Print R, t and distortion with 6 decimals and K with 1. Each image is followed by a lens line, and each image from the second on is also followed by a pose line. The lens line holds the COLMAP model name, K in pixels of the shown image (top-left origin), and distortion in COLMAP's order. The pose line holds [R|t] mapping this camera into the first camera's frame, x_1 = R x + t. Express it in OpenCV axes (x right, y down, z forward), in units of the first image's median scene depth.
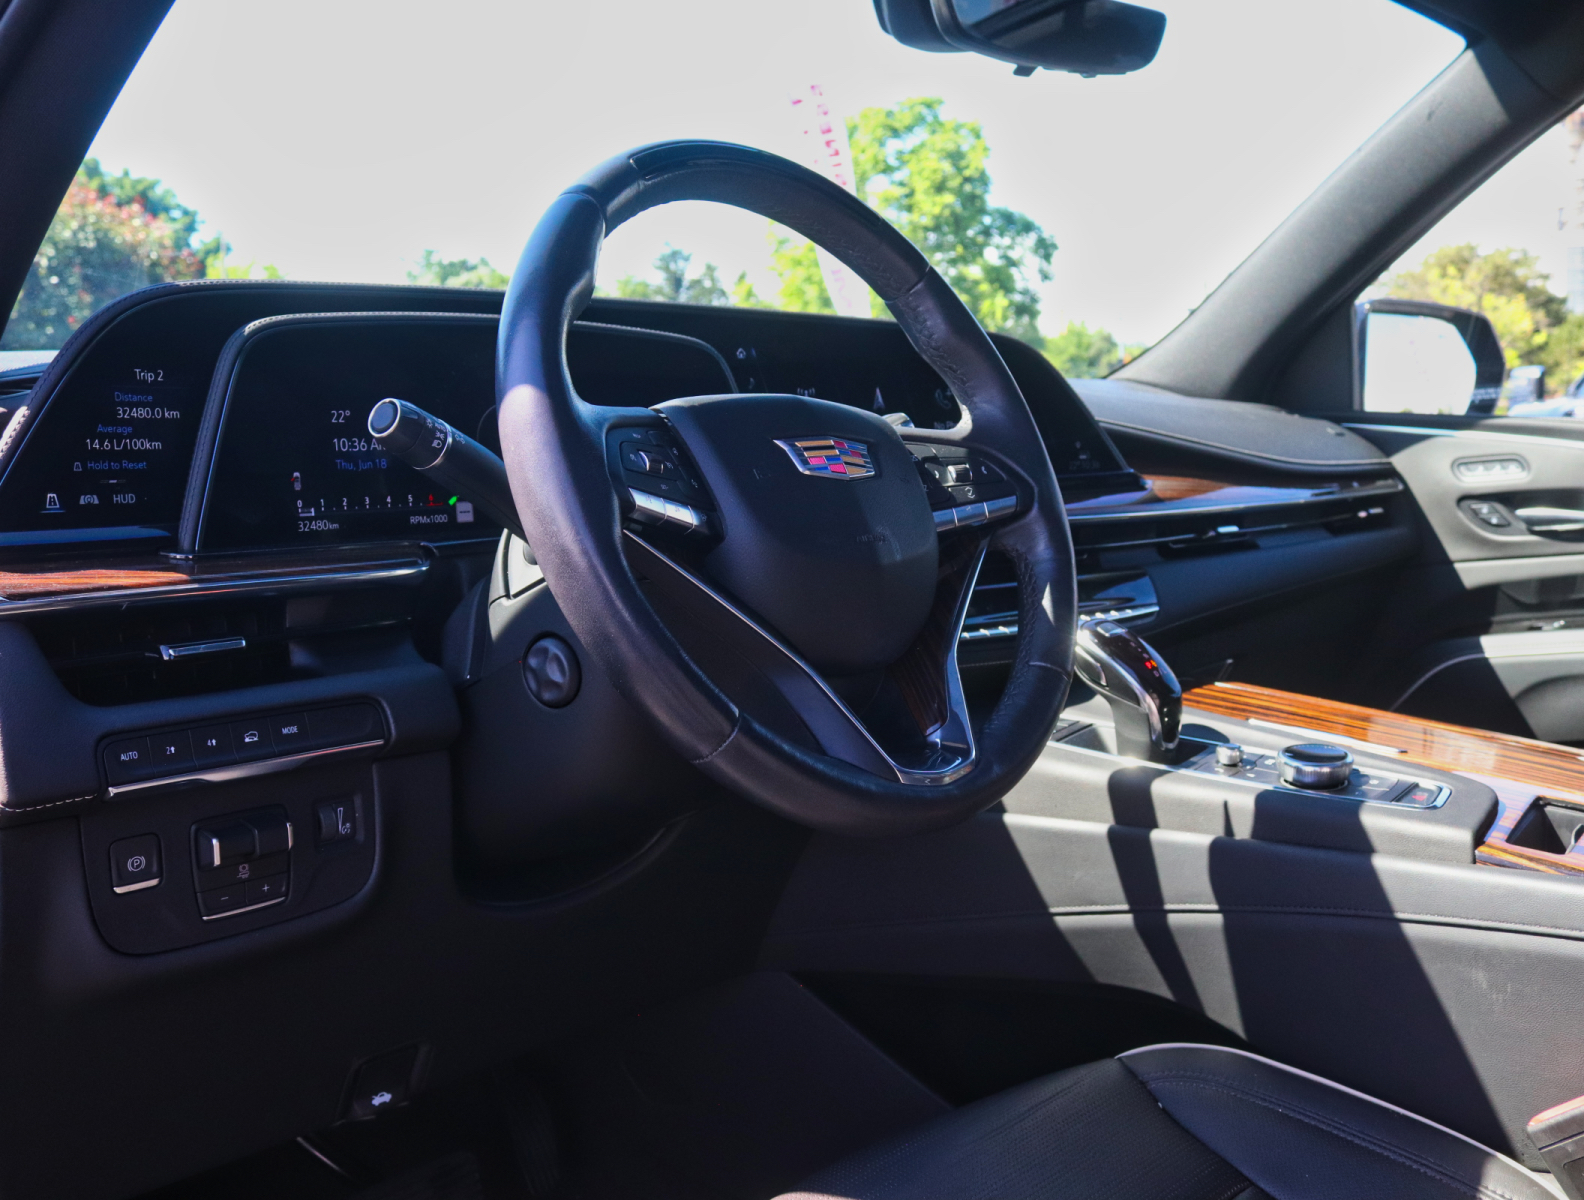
lens RADIAL K [[1476.4, 0, 789.6], [0, 1476.4, 592.5], [0, 0, 1]] dist [-0.148861, 0.110425]
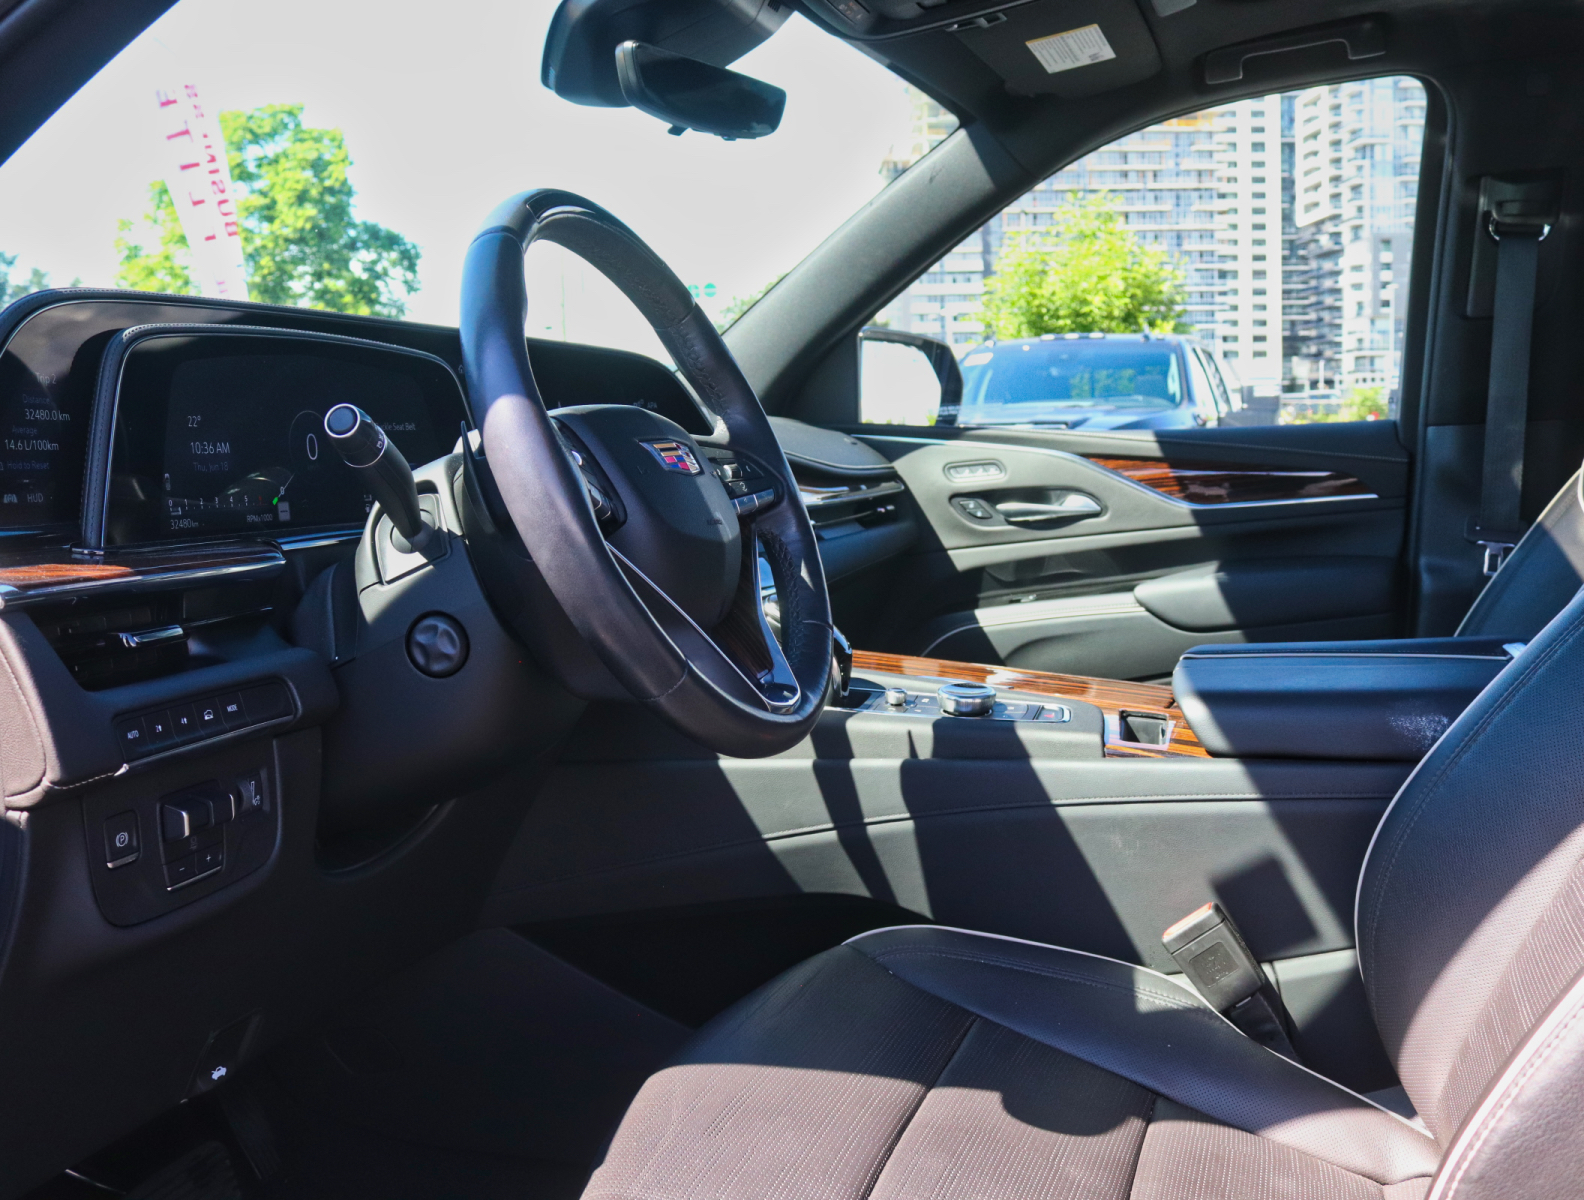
lens RADIAL K [[1476.4, 0, 789.6], [0, 1476.4, 592.5], [0, 0, 1]] dist [-0.148861, 0.110425]
pose [[0.910161, -0.037639, 0.412541, -0.252649], [0.042214, 0.999107, -0.001980, 0.017482], [-0.412098, 0.019217, 0.910937, -0.098165]]
